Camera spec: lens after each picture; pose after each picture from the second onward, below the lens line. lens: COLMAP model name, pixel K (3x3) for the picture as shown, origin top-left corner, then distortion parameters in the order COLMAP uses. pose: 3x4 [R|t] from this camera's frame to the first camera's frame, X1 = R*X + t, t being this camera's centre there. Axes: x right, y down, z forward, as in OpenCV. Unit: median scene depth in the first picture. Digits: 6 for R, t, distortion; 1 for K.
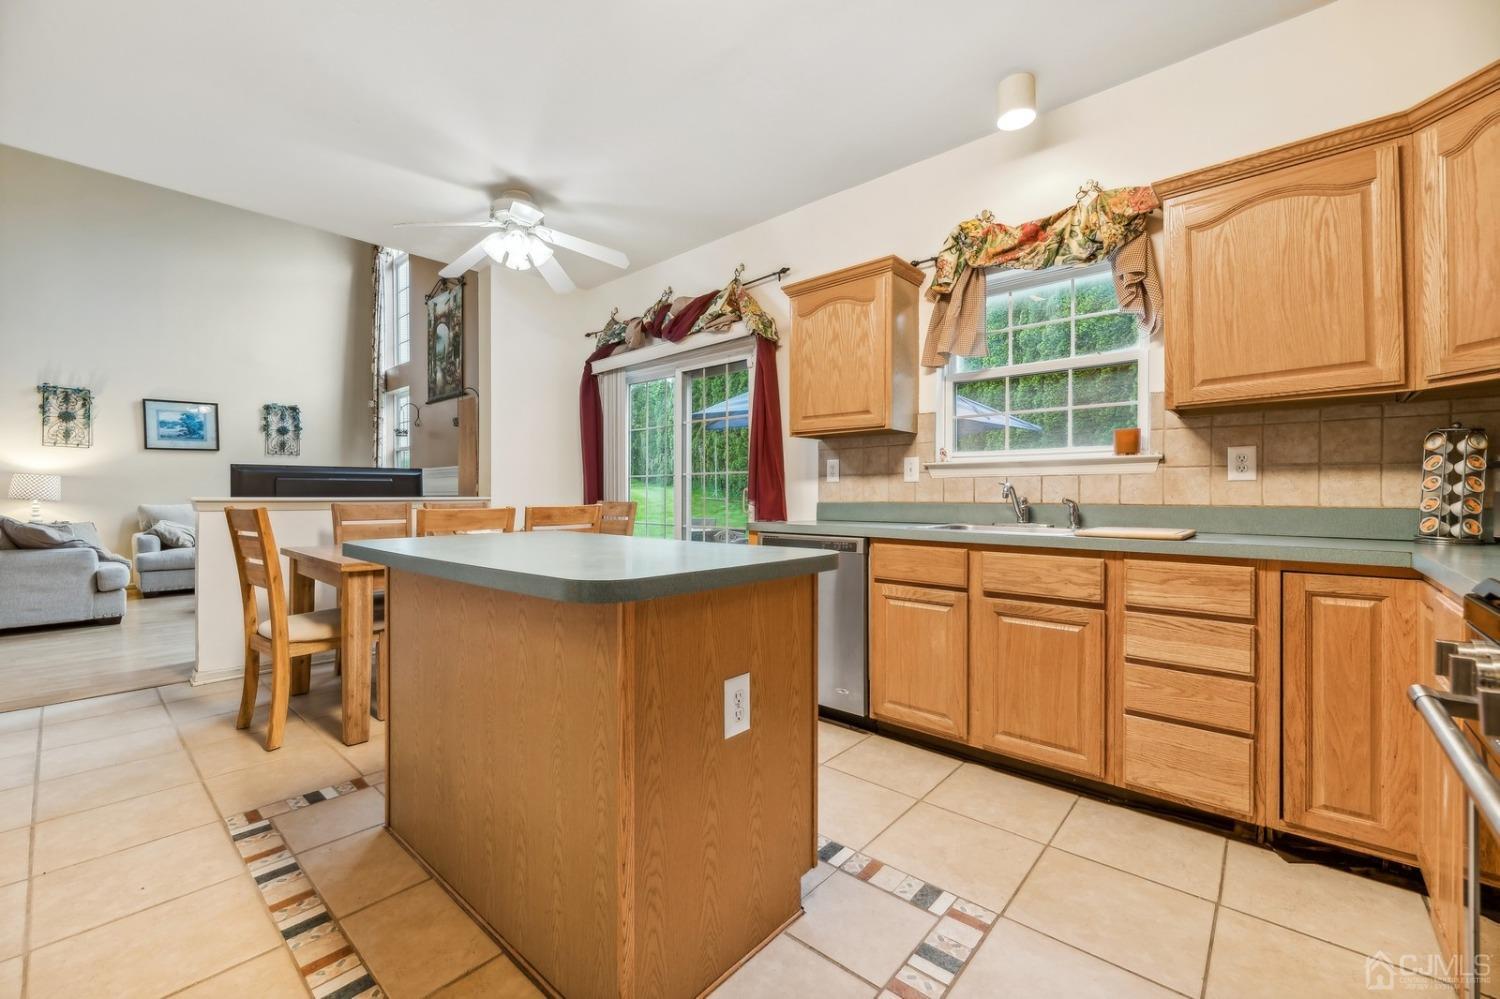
lens RADIAL K [[611.4, 0, 741.5], [0, 611.4, 496.7], [0, 0, 1]] dist [-0.002092, -0.000323]
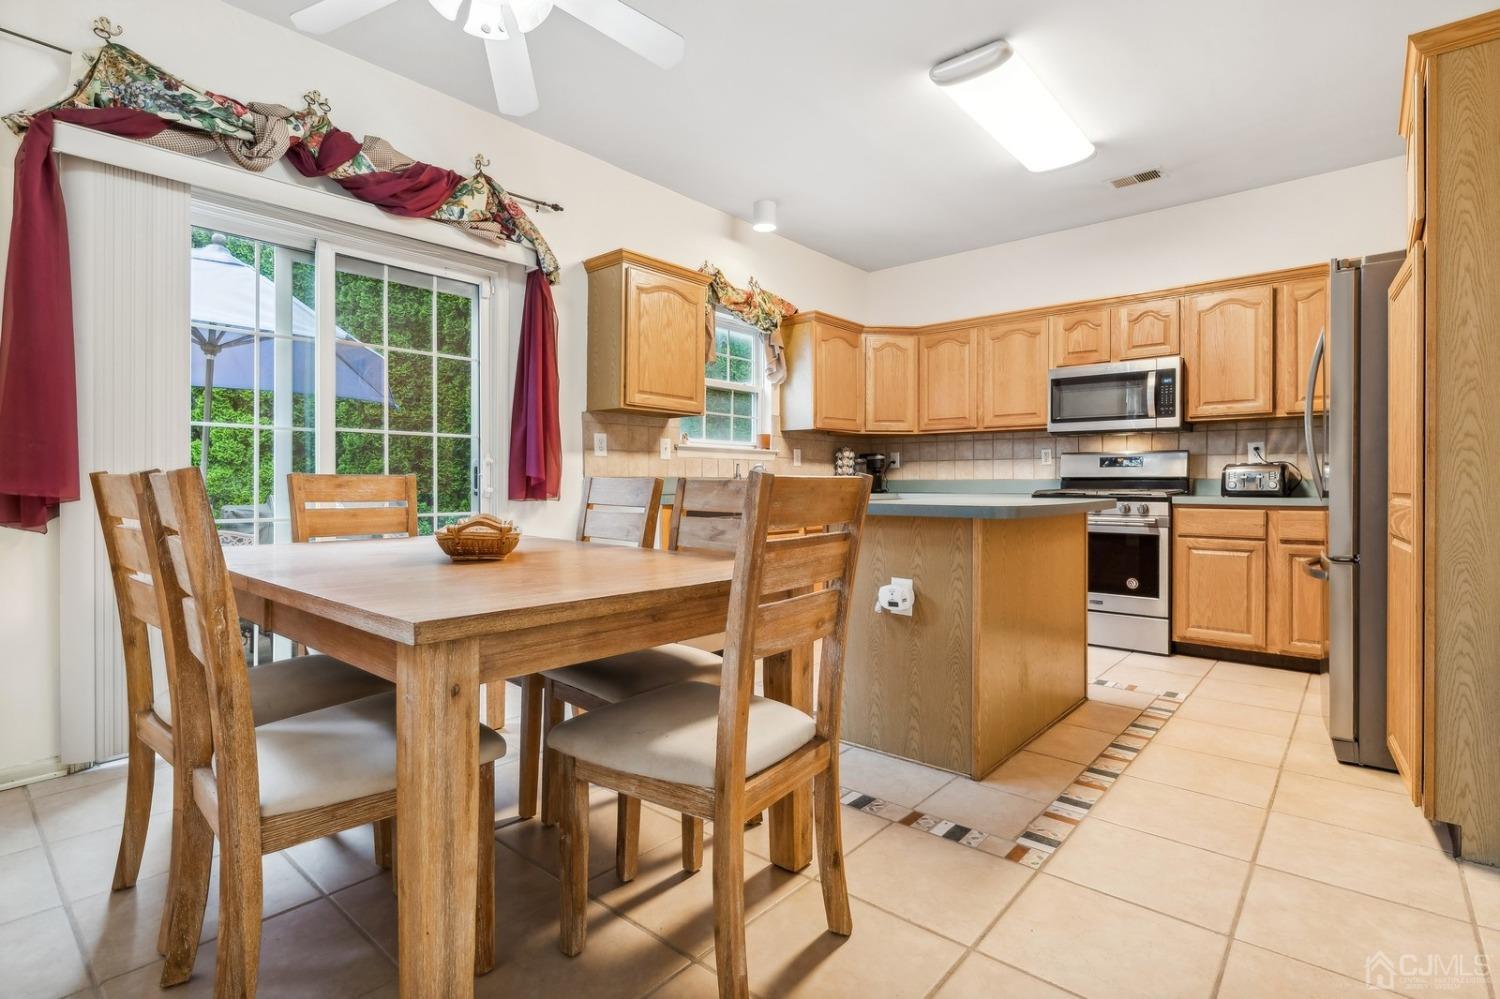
lens RADIAL K [[718.0, 0, 746.2], [0, 718.0, 488.2], [0, 0, 1]] dist [-0.004717, -0.001109]
pose [[-0.014940, -0.009291, 0.999845, -1.256593], [-0.003122, 0.999952, 0.009246, 0.019621], [-0.999884, -0.002983, -0.014968, 0.990557]]
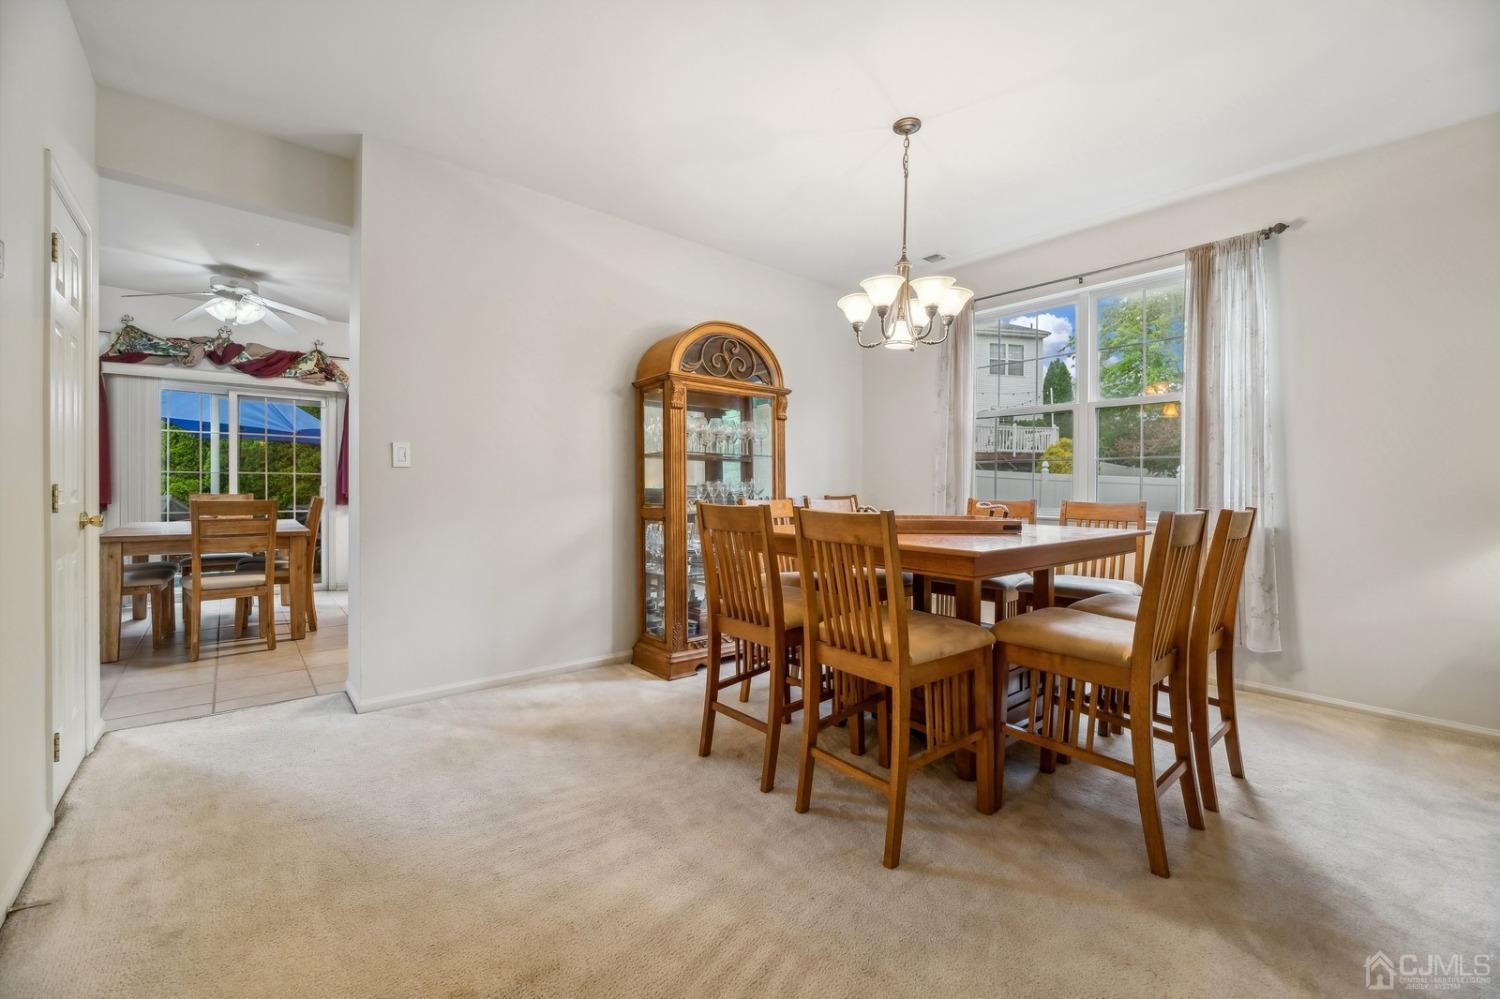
lens RADIAL K [[611.4, 0, 741.5], [0, 611.4, 496.7], [0, 0, 1]] dist [-0.002092, -0.000323]
pose [[0.153160, -0.012276, 0.988125, -1.958072], [-0.008237, 0.999872, 0.013699, -0.020905], [-0.988167, -0.010237, 0.153039, -0.425171]]
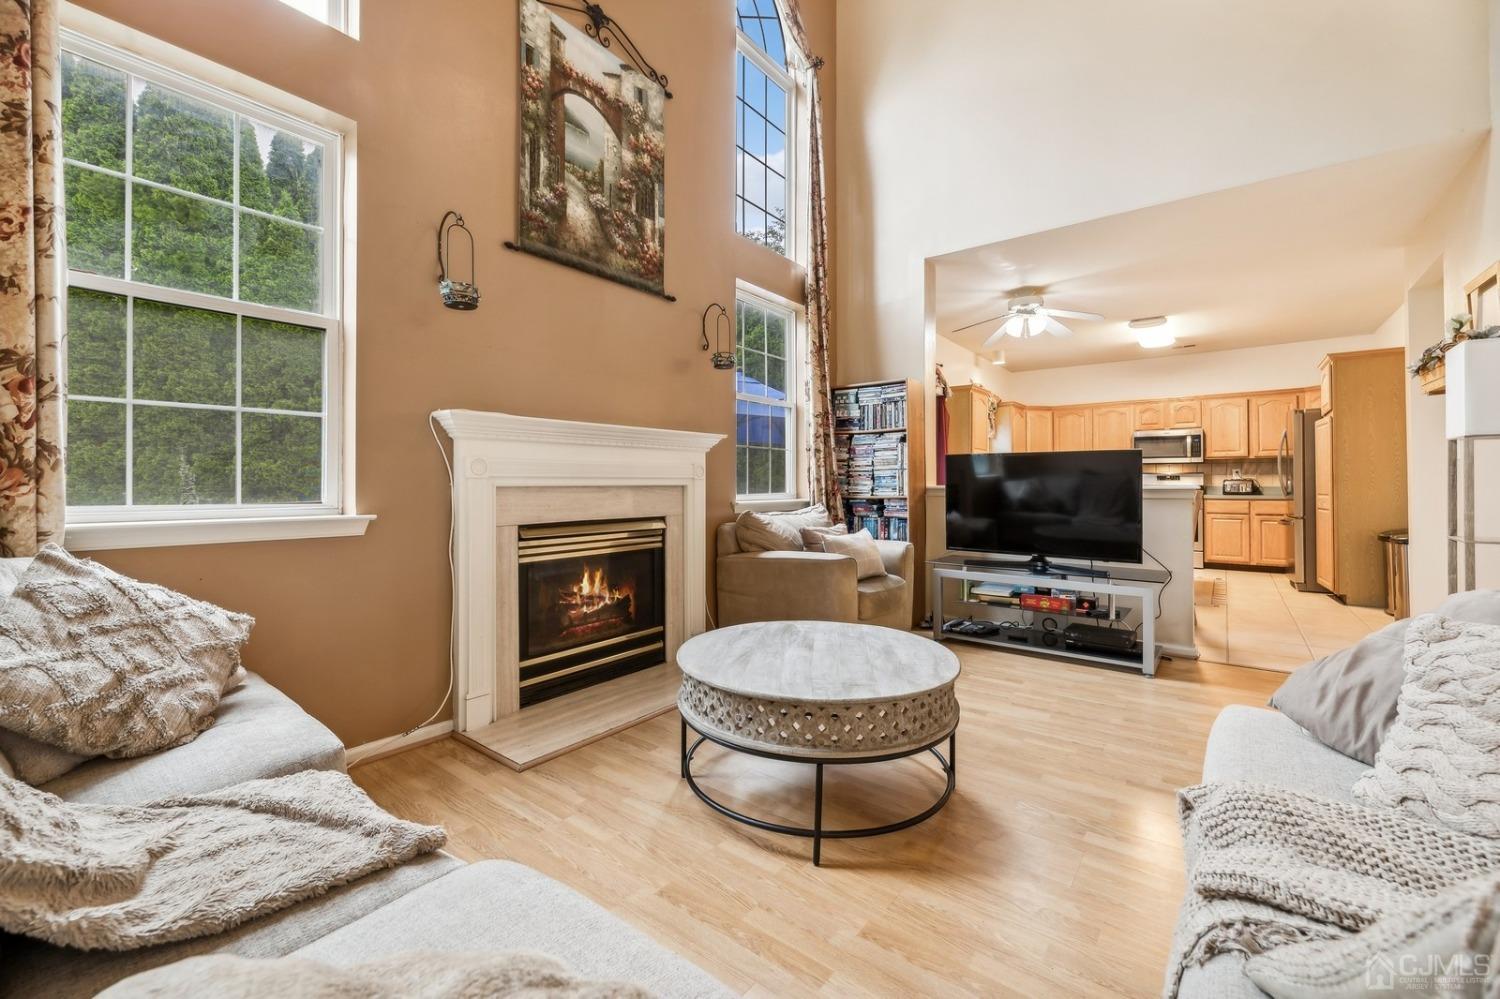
lens RADIAL K [[604.7, 0, 752.8], [0, 604.7, 479.6], [0, 0, 1]] dist [-0.002787, -0.000318]
pose [[-0.067618, 0.003690, 0.997704, -2.334485], [-0.001849, 0.999991, -0.003824, -0.006230], [-0.997710, -0.002103, -0.067610, 2.265841]]
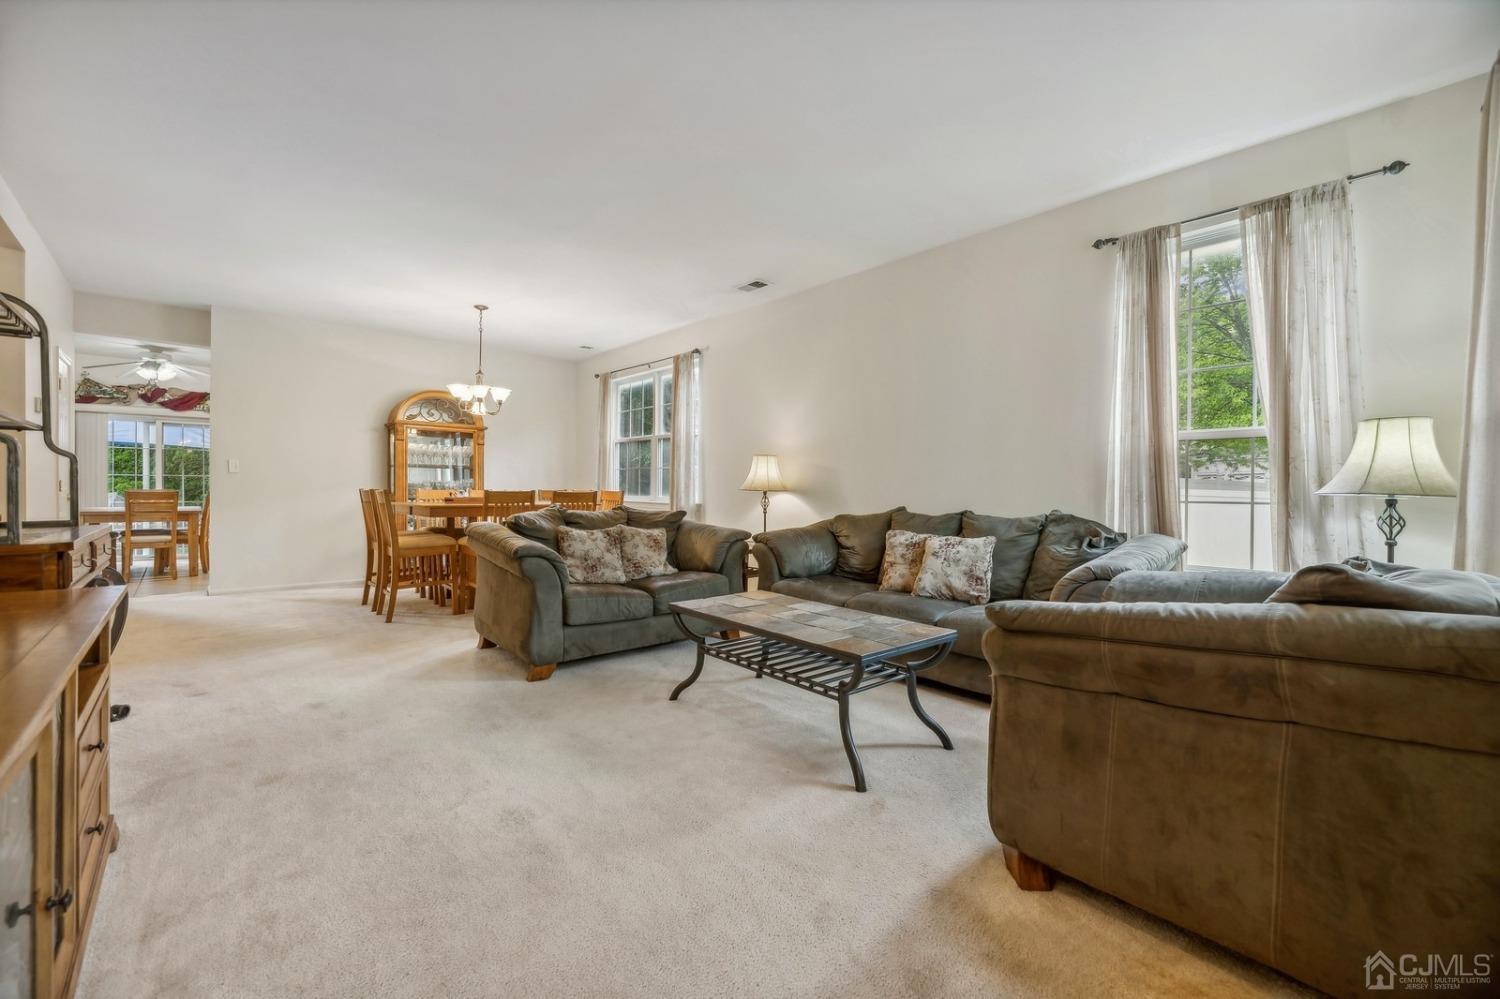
lens RADIAL K [[611.4, 0, 741.5], [0, 611.4, 496.7], [0, 0, 1]] dist [-0.002092, -0.000323]
pose [[0.115155, -0.009972, 0.993297, -2.875494], [-0.007227, 0.999915, 0.010876, -0.006451], [-0.993321, -0.008431, 0.115073, -1.654168]]
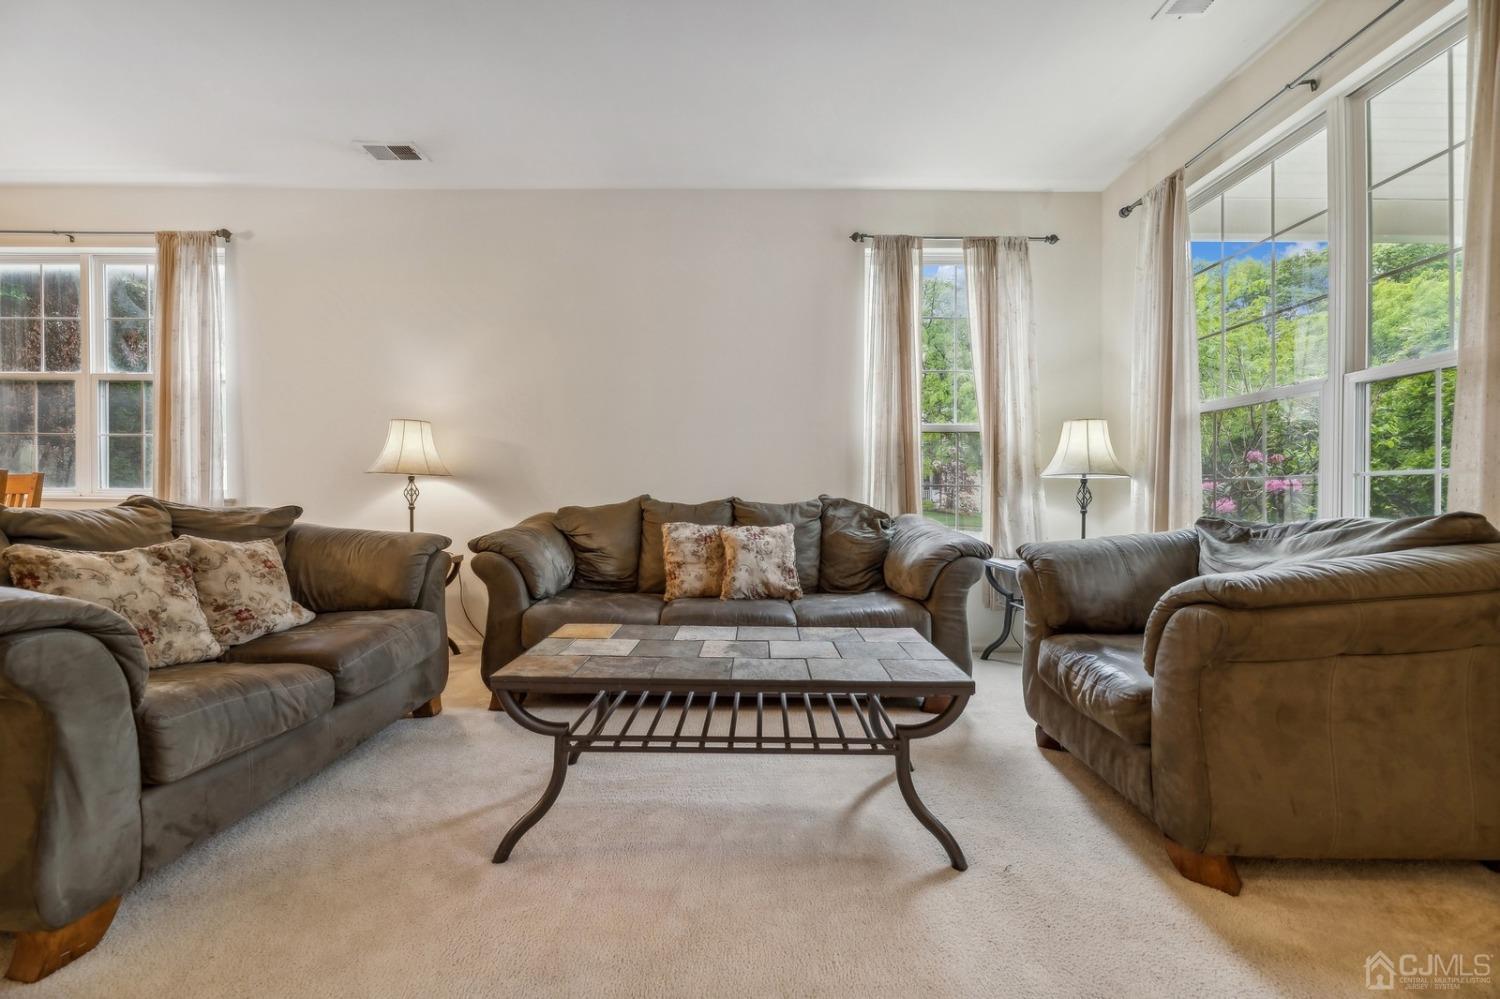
lens RADIAL K [[619.1, 0, 750.0], [0, 619.1, 499.5], [0, 0, 1]] dist [-0.003192, -0.000992]
pose [[-0.662625, -0.008805, 0.748900, -2.385085], [-0.003497, 0.999956, 0.008663, 0.030830], [-0.748943, 0.003121, -0.662627, -1.198272]]
